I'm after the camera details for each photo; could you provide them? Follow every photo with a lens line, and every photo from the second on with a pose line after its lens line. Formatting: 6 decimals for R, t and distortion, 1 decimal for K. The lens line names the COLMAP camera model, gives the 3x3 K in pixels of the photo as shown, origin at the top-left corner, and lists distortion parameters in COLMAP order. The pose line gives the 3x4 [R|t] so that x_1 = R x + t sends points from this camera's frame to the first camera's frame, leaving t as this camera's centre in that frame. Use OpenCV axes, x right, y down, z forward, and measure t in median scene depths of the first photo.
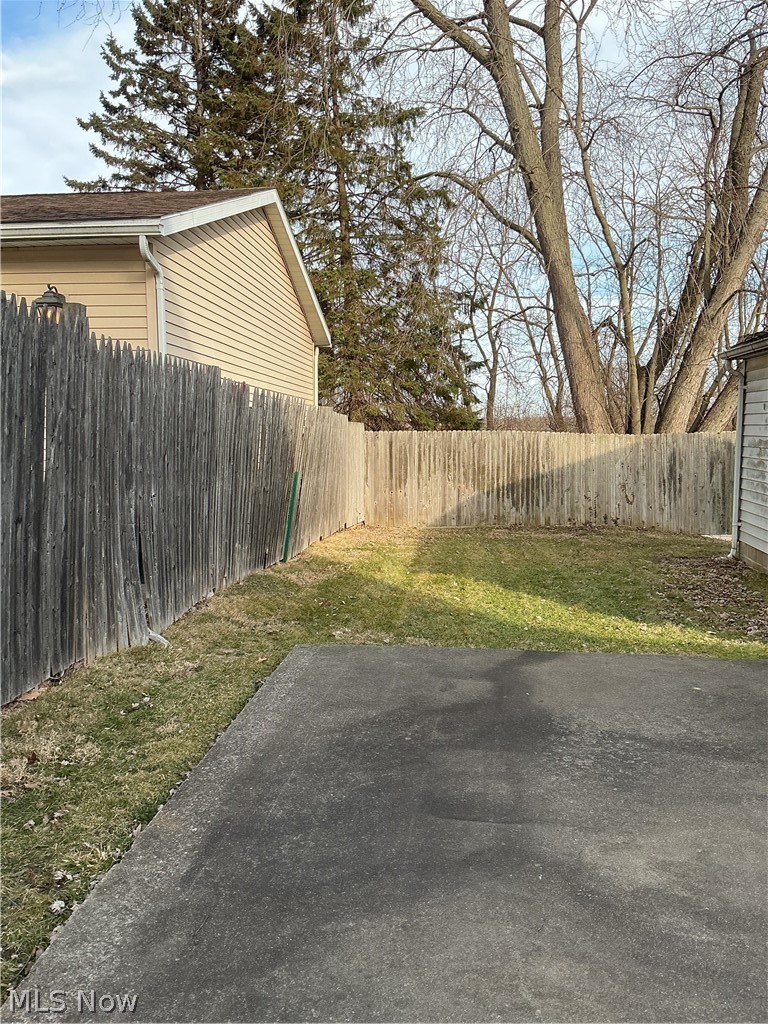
lens RADIAL K [[860.8, 0, 384.0], [0, 860.8, 512.0], [0, 0, 1]] dist [0.173204, -0.378656]
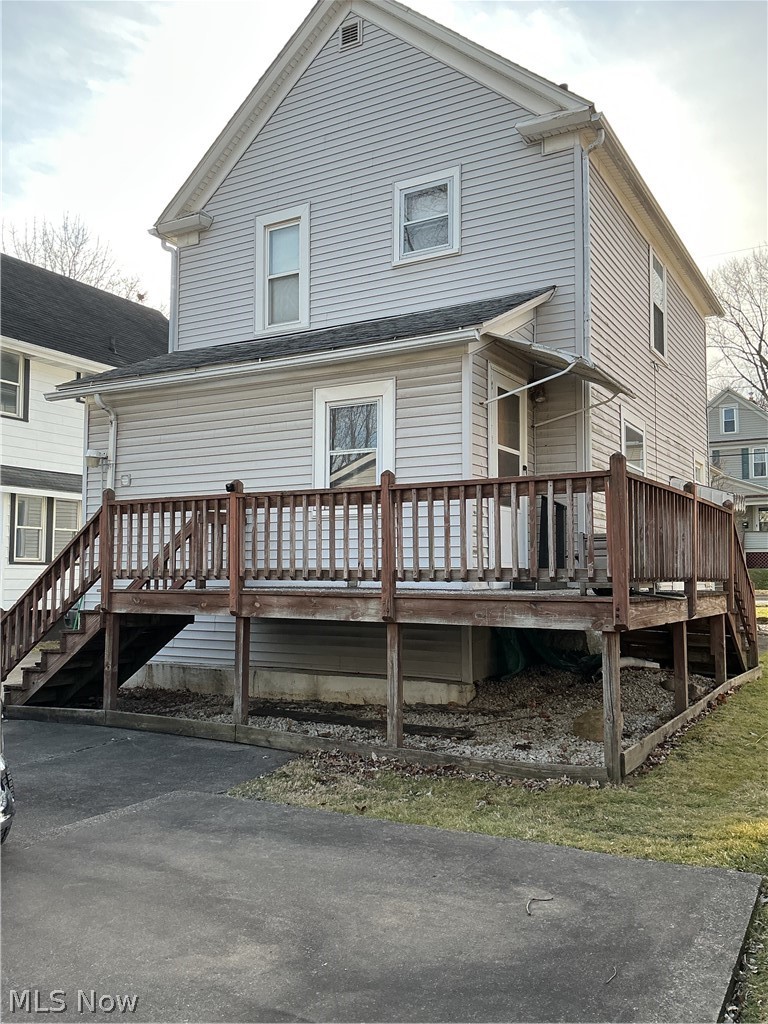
lens RADIAL K [[860.8, 0, 384.0], [0, 860.8, 512.0], [0, 0, 1]] dist [0.173204, -0.378656]
pose [[-0.916888, 0.031614, 0.397889, -0.419574], [0.034128, 0.999417, -0.000766, -0.207913], [-0.397682, 0.012877, -0.917433, 2.223845]]
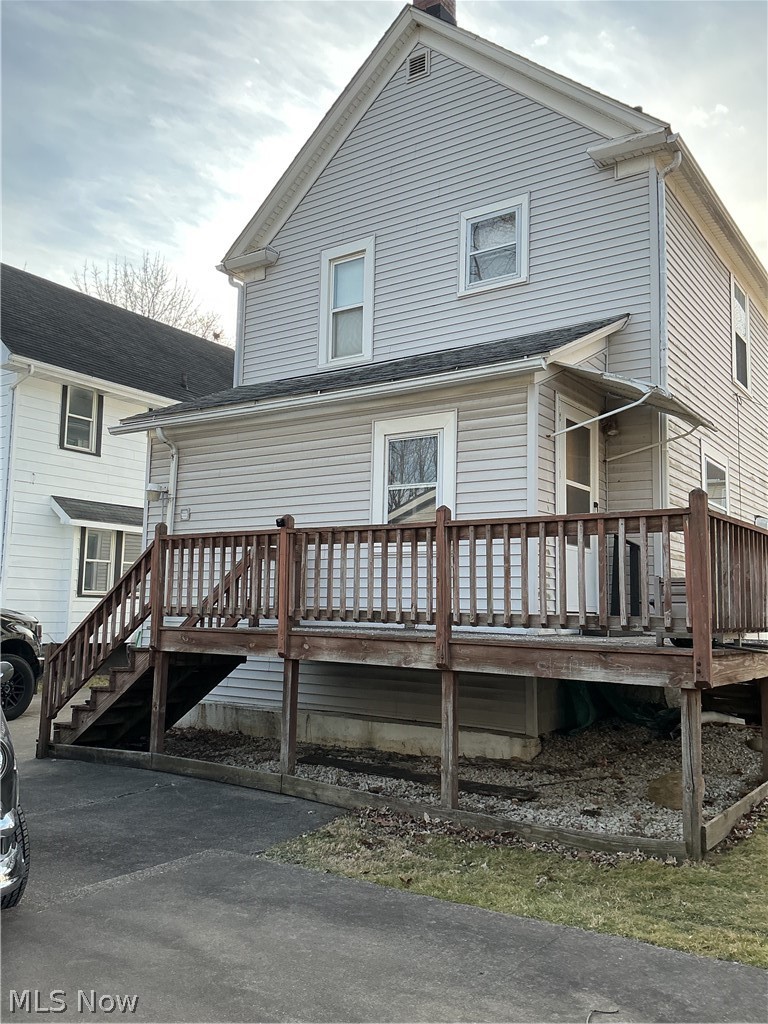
lens RADIAL K [[860.8, 0, 384.0], [0, 860.8, 512.0], [0, 0, 1]] dist [0.173204, -0.378656]
pose [[-0.881581, 0.040441, 0.470297, -0.392365], [0.021913, 0.998755, -0.044807, -0.212409], [-0.471524, -0.029196, -0.881370, 2.043986]]
